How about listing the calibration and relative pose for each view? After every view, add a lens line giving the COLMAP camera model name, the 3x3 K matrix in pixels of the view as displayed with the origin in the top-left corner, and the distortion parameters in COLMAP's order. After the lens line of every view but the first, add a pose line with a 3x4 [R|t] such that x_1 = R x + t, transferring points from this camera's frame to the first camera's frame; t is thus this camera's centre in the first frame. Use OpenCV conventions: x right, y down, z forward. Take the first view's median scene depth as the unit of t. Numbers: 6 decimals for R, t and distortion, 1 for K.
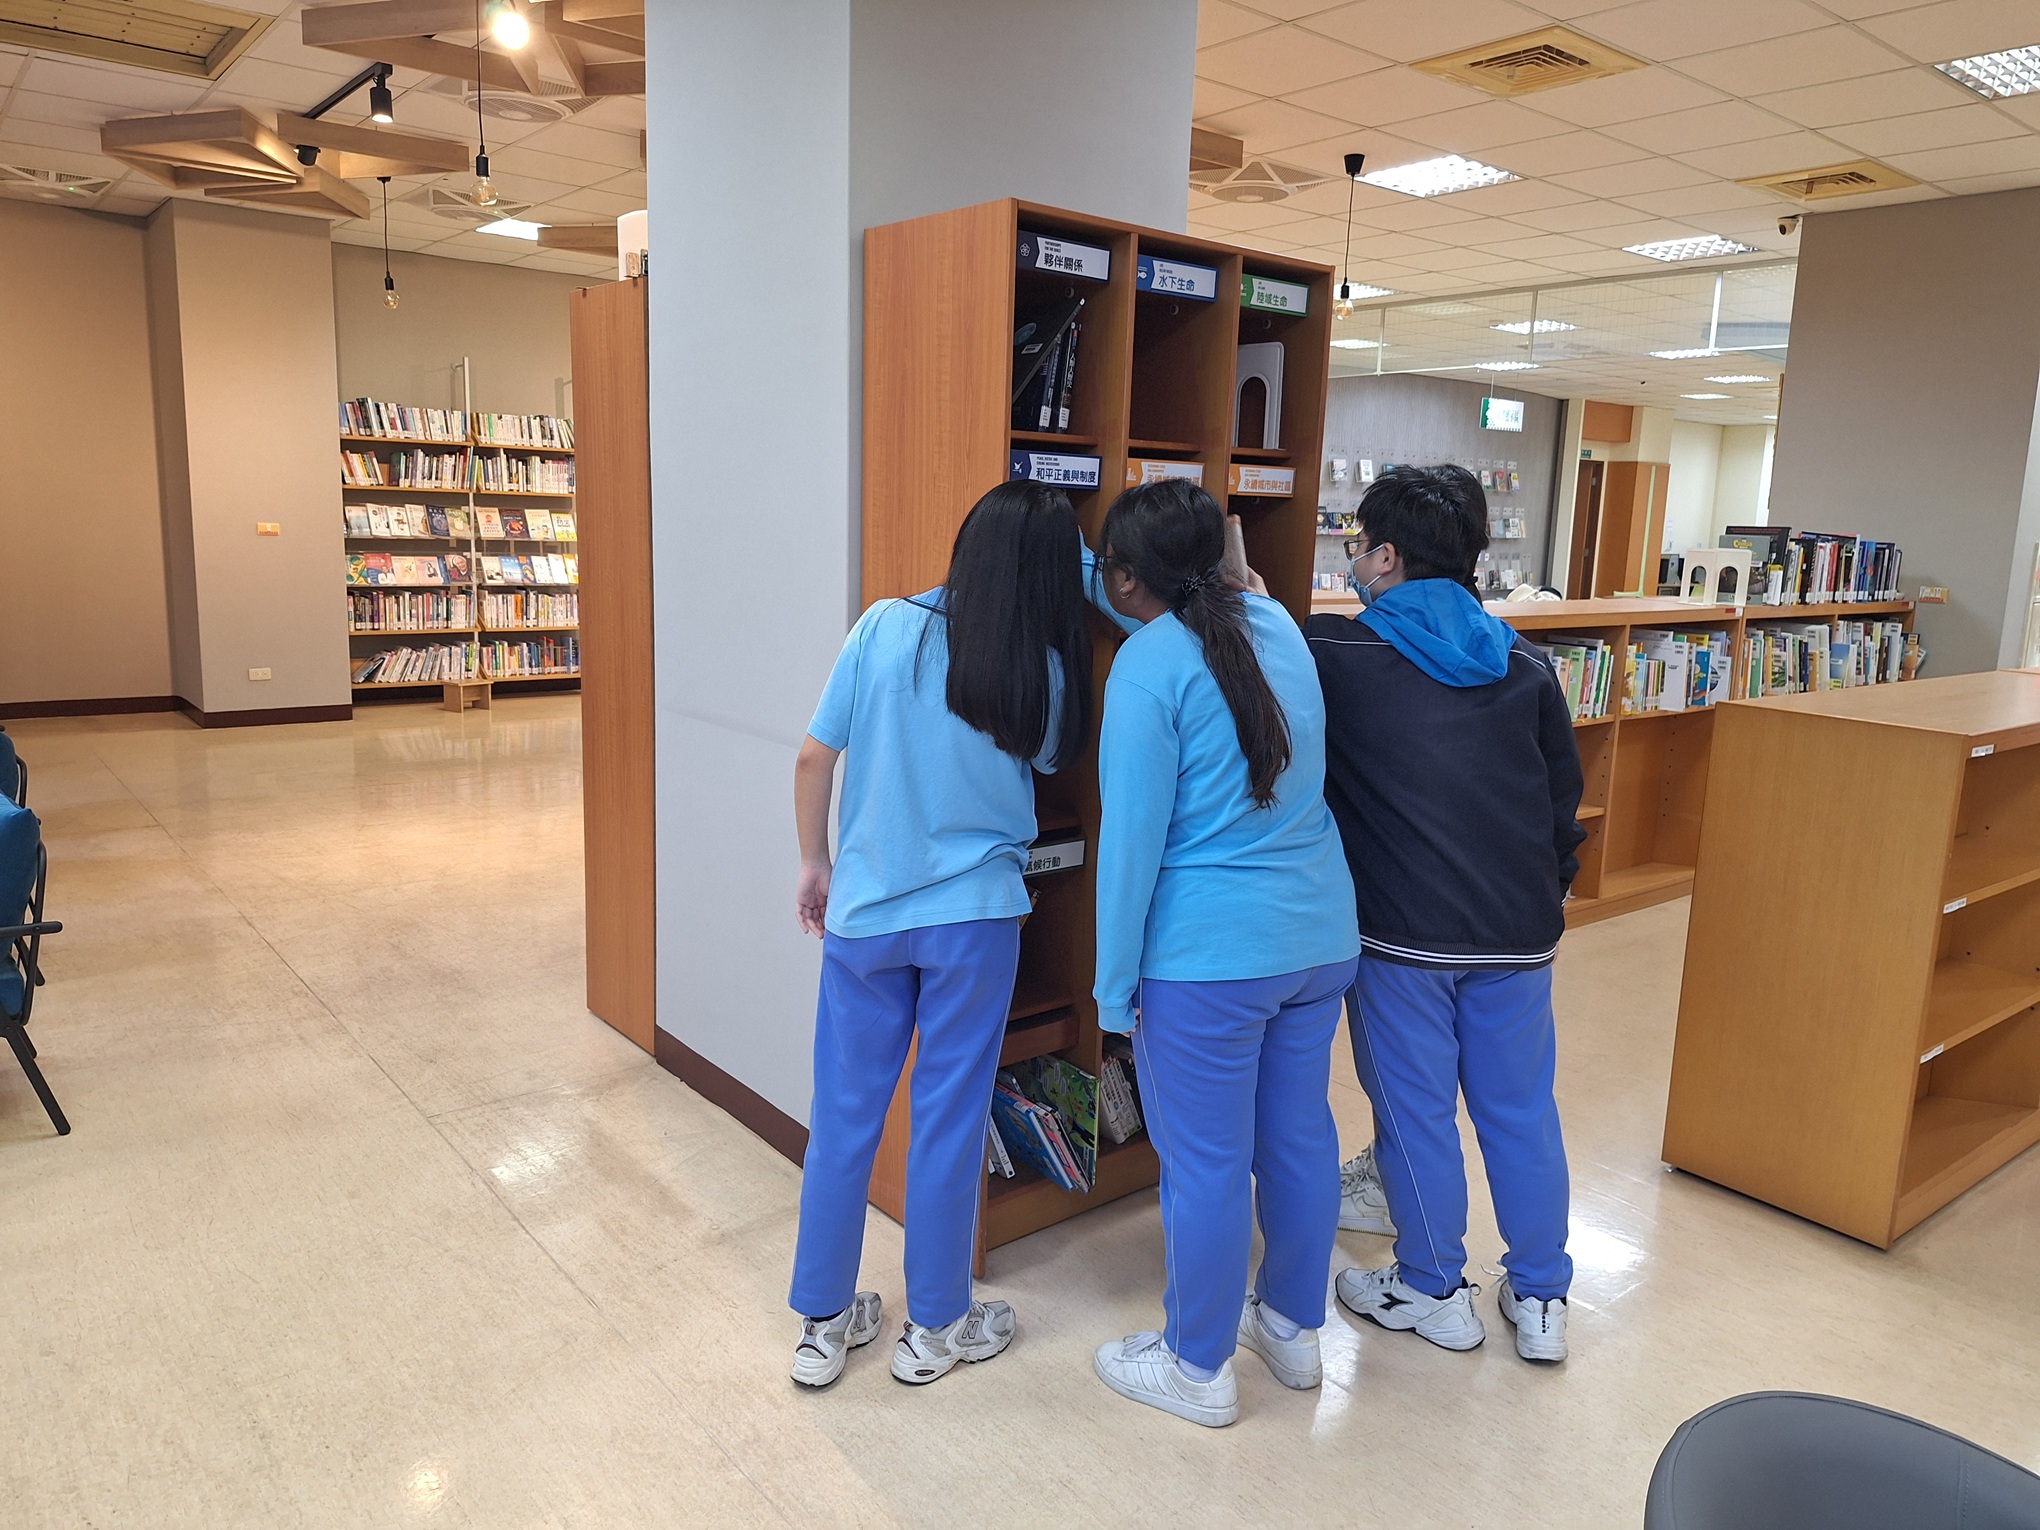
lens RADIAL K [[1392.1, 0, 1020.5], [0, 1392.1, 755.2], [0, 0, 1]] dist [0.078307, -0.078337]
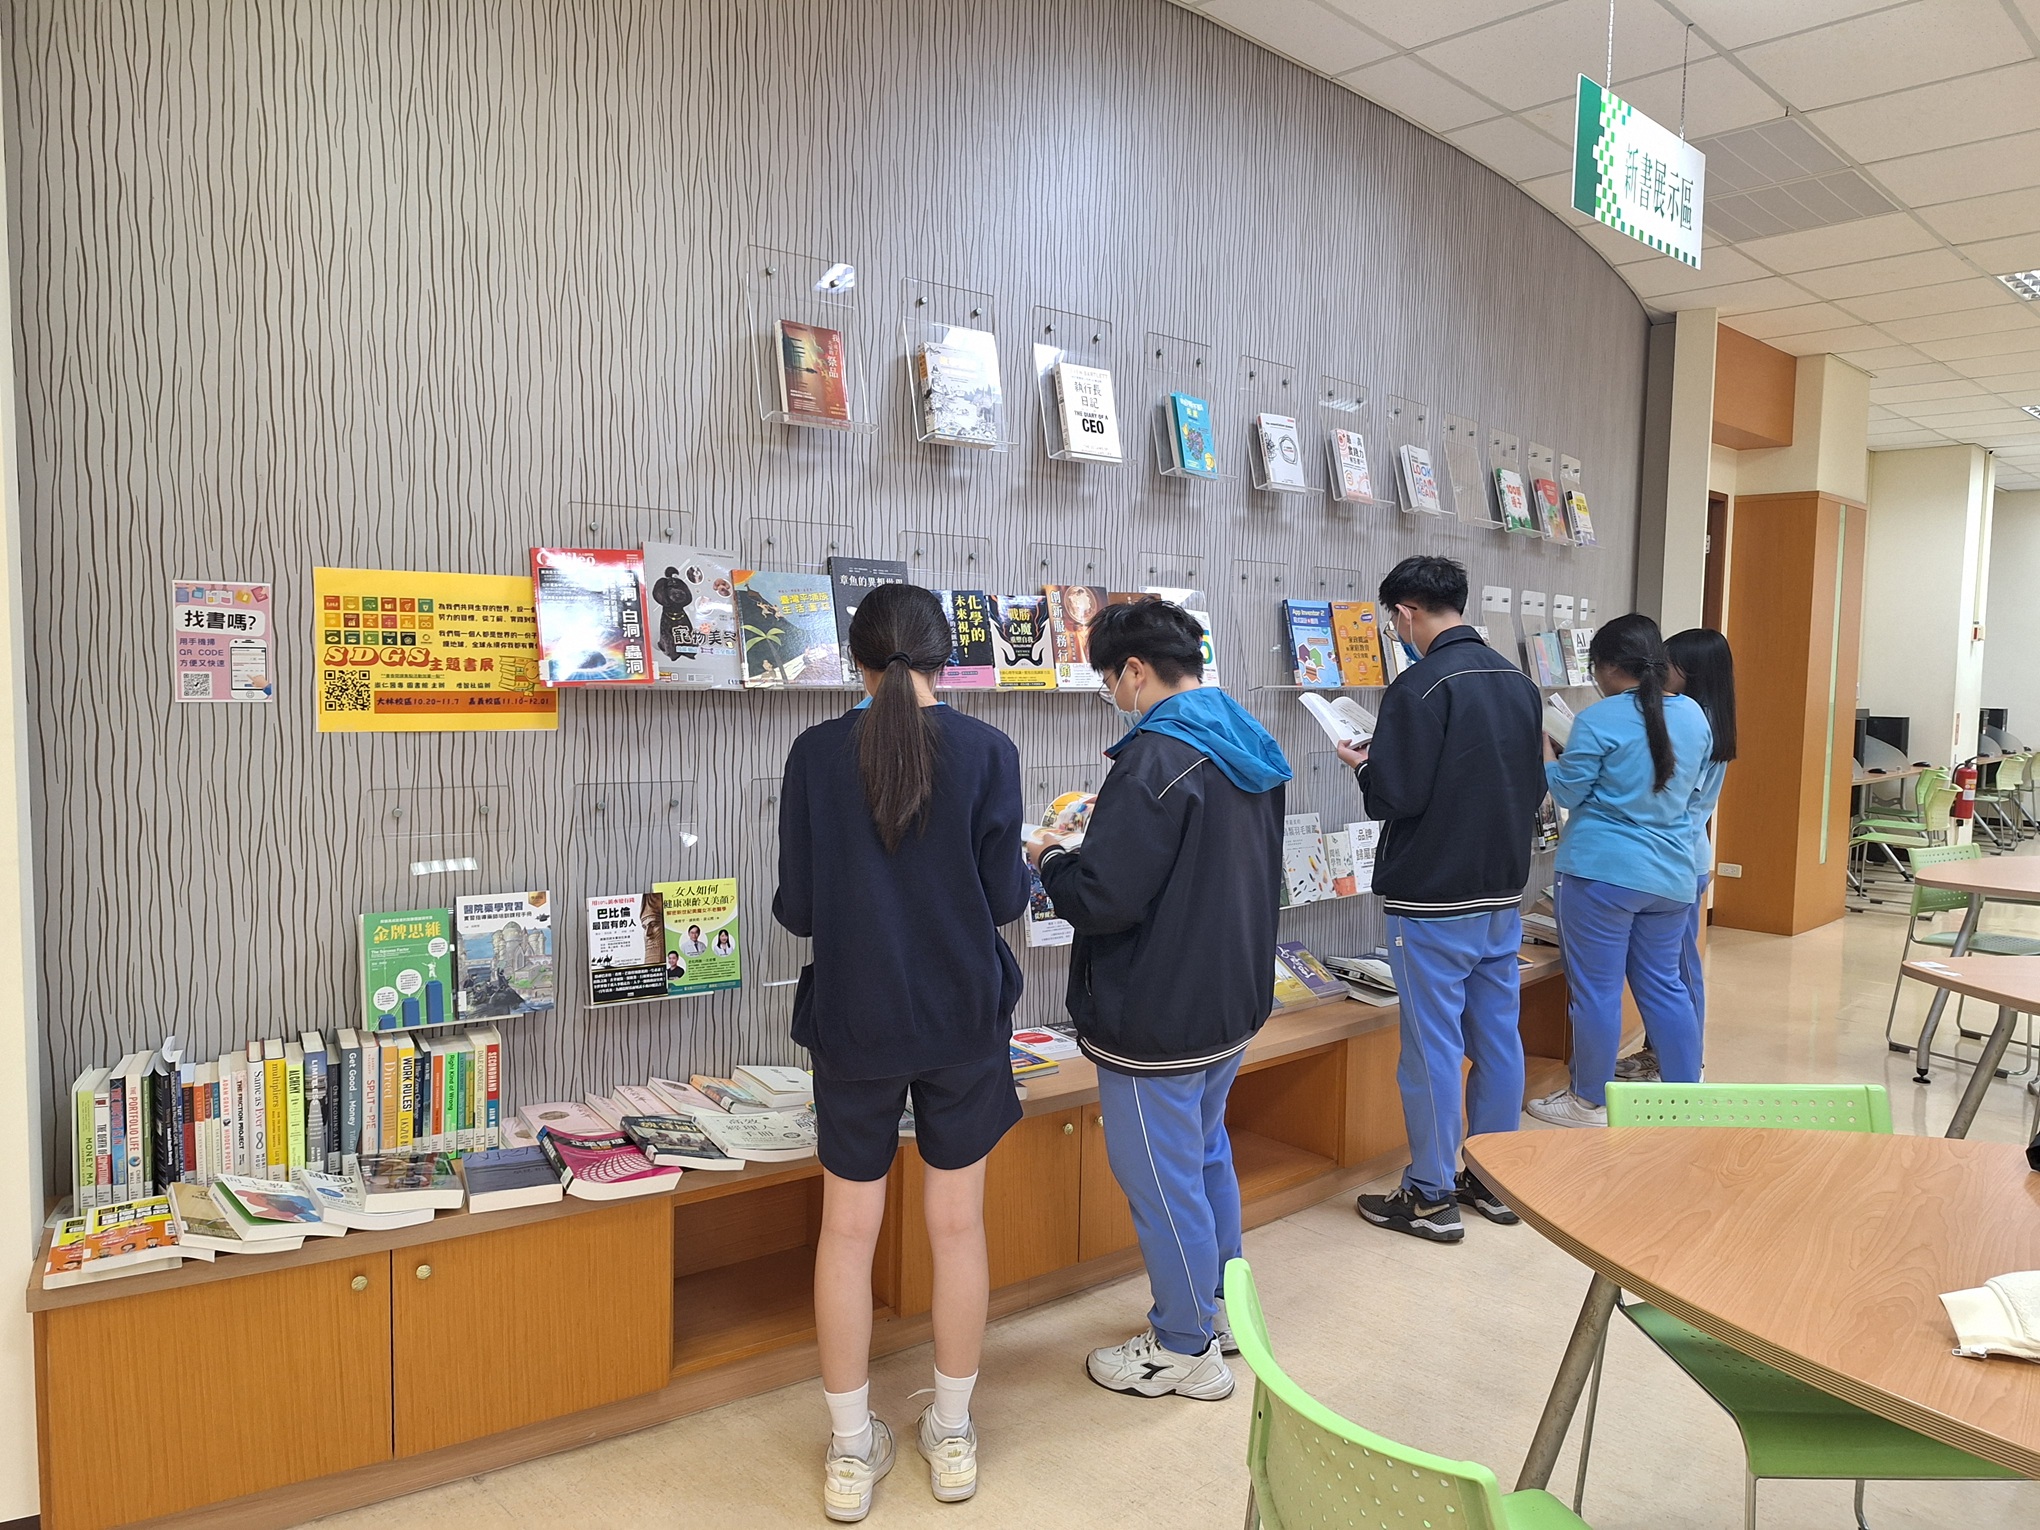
lens RADIAL K [[1392.1, 0, 1017.9], [0, 1392.1, 769.3], [0, 0, 1]] dist [0.078307, -0.078337]
pose [[0.994337, -0.024342, 0.103445, 0.332733], [0.034048, 0.995072, -0.093129, -0.197215], [-0.100668, 0.096123, 0.990266, 1.236053]]
